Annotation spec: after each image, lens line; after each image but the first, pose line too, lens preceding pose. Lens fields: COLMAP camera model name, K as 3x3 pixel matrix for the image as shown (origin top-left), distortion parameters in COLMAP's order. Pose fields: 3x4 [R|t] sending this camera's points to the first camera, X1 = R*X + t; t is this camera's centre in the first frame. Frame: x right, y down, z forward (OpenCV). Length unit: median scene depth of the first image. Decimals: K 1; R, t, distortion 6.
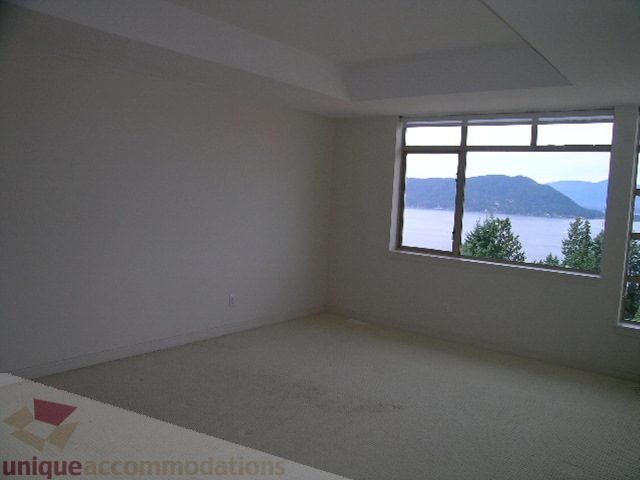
lens RADIAL K [[511.2, 0, 329.2], [0, 511.2, 235.1], [0, 0, 1]] dist [-0.141344, 0.083718]
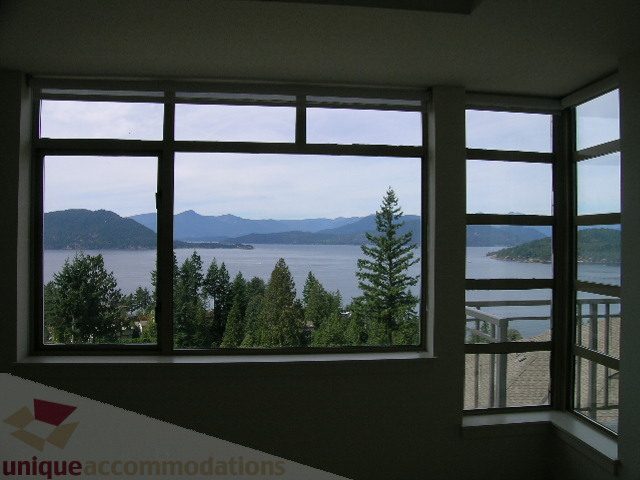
lens RADIAL K [[511.2, 0, 329.2], [0, 511.2, 235.1], [0, 0, 1]] dist [-0.141344, 0.083718]
pose [[0.704237, -0.040893, 0.708786, 0.009862], [0.088256, 0.995638, -0.030247, -0.046892], [-0.704458, 0.083856, 0.704775, 0.502242]]
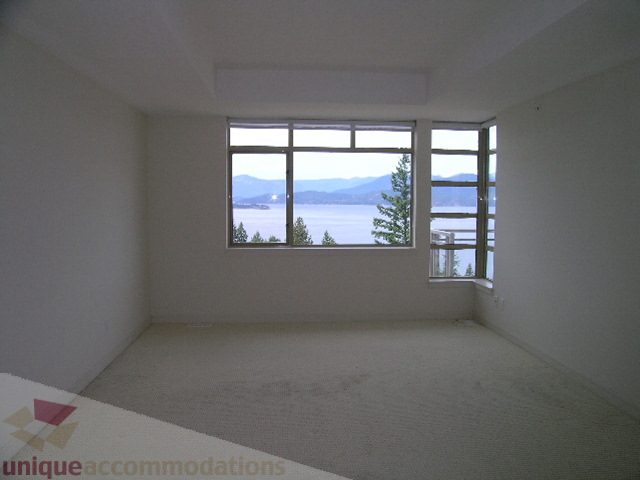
lens RADIAL K [[511.2, 0, 329.2], [0, 511.2, 235.1], [0, 0, 1]] dist [-0.141344, 0.083718]
pose [[0.724886, -0.096199, 0.682119, -0.440392], [0.089630, 0.994955, 0.045069, -0.025164], [-0.683013, 0.028469, 0.729851, 0.122437]]
